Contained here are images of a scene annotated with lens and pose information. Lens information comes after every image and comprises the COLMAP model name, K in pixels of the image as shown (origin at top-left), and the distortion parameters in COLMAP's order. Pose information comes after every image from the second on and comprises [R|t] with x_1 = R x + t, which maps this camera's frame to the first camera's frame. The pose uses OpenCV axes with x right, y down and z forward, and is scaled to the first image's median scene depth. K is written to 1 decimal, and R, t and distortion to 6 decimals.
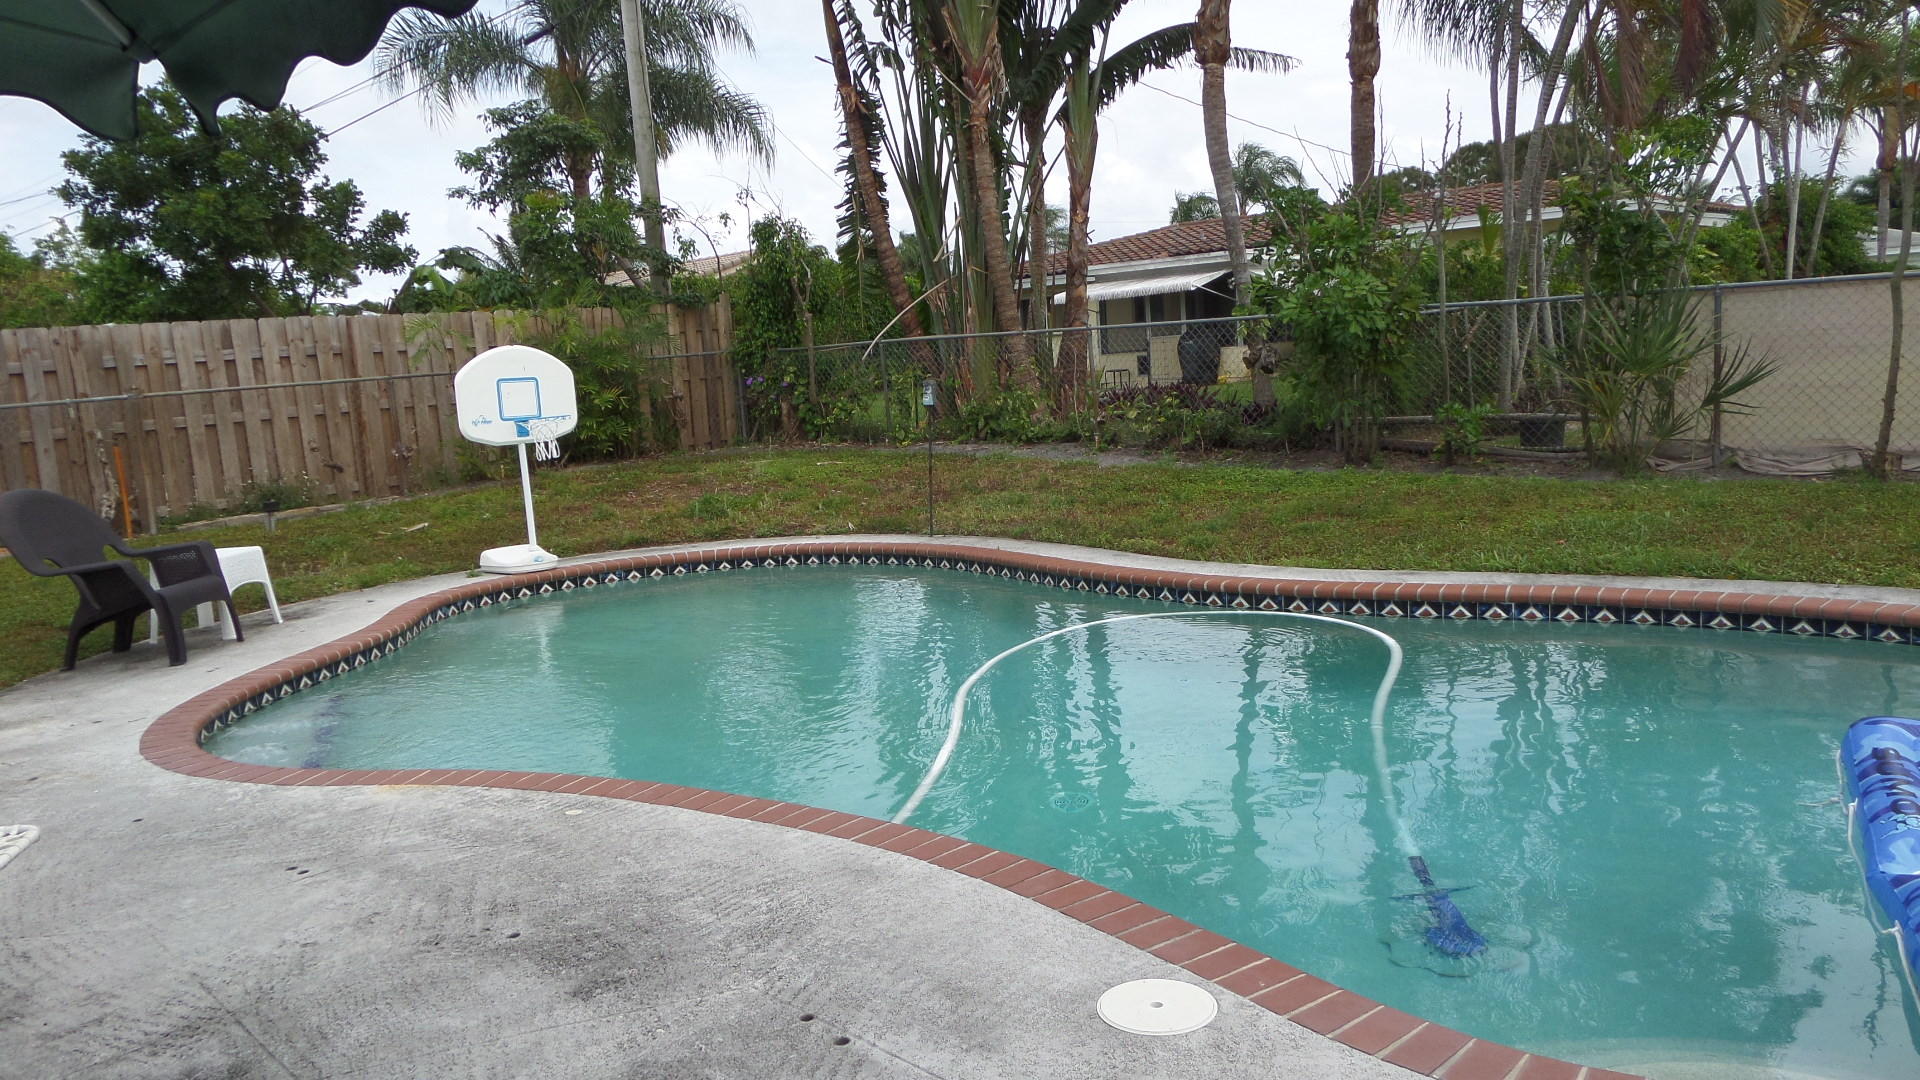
lens RADIAL K [[1389.1, 0, 963.9], [0, 1389.1, 556.5], [0, 0, 1]] dist [0.038973, -0.120916]
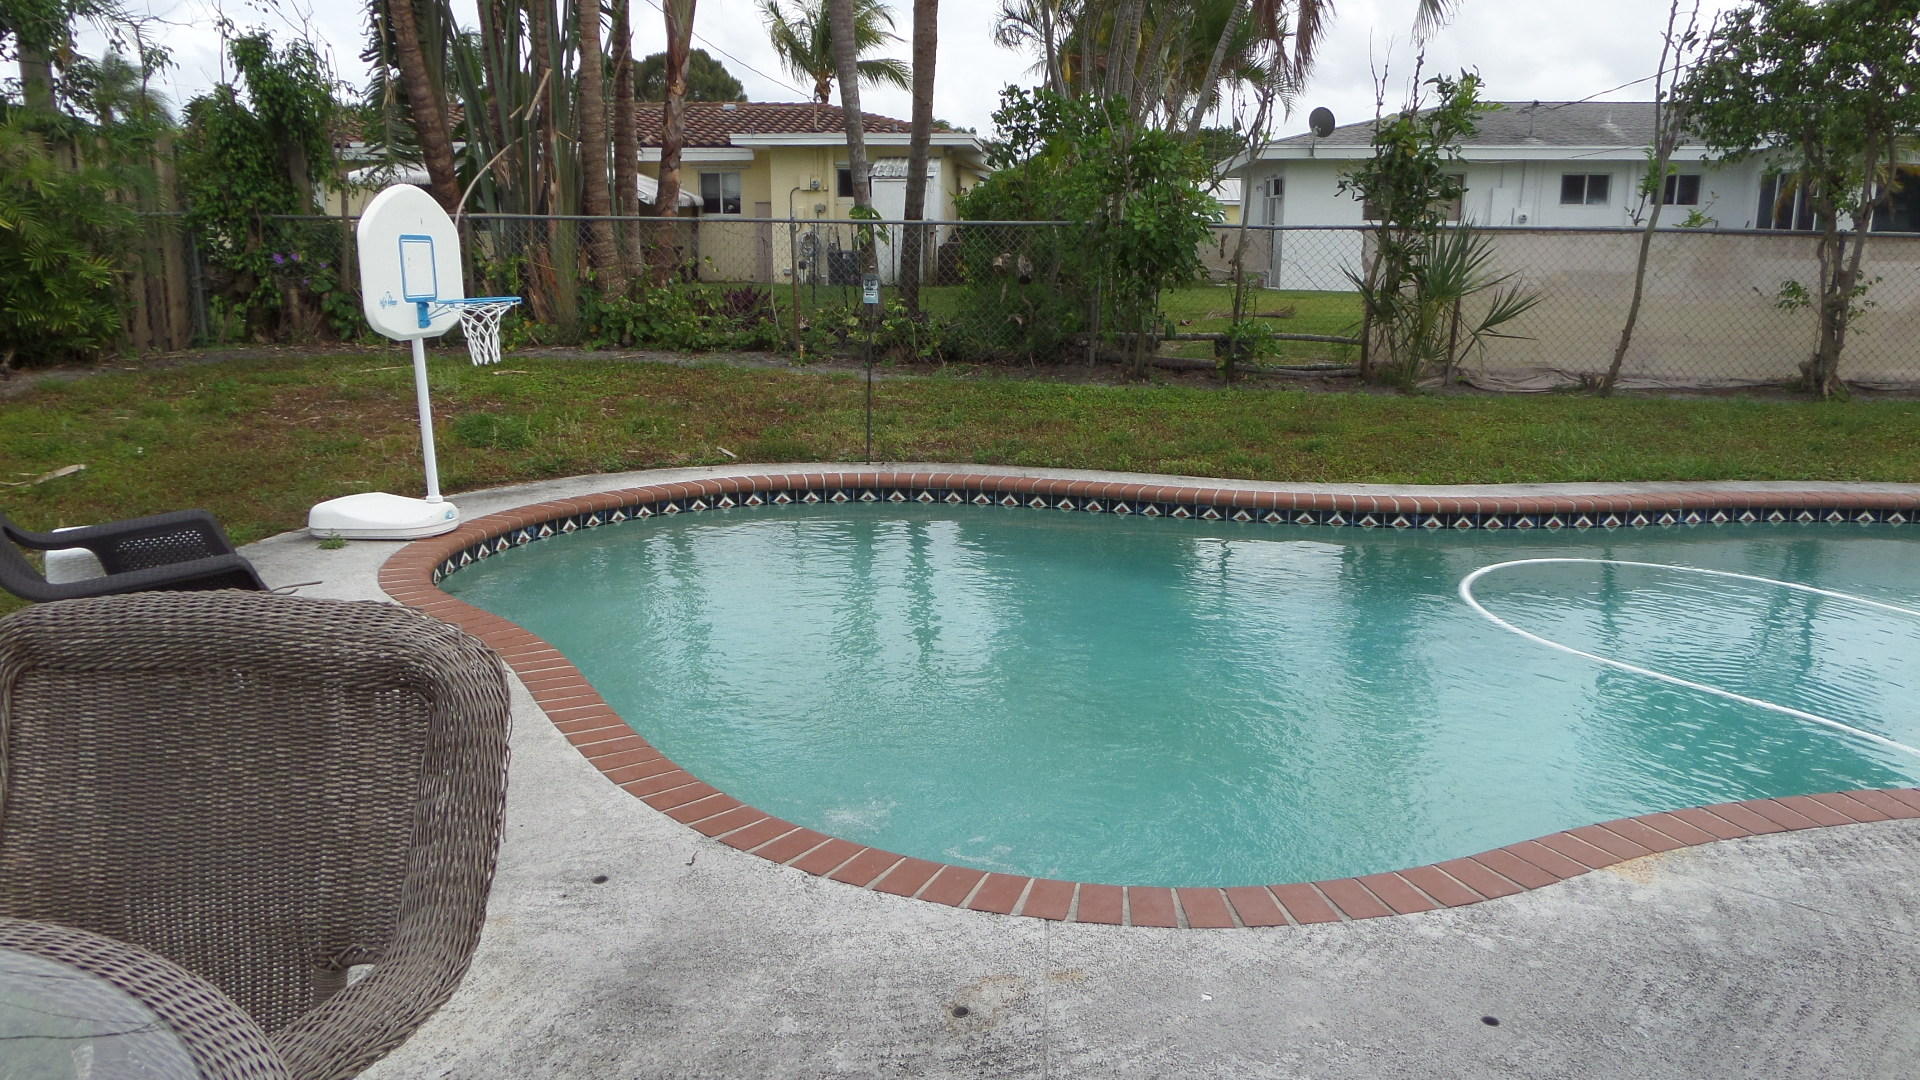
lens RADIAL K [[1407.9, 0, 951.5], [0, 1407.9, 527.8], [0, 0, 1]] dist [-0.013181, -0.007097]
pose [[0.797805, -0.055131, 0.600389, -0.508138], [0.031632, 0.998266, 0.049633, -0.017375], [-0.602085, -0.020606, 0.798166, 0.323153]]
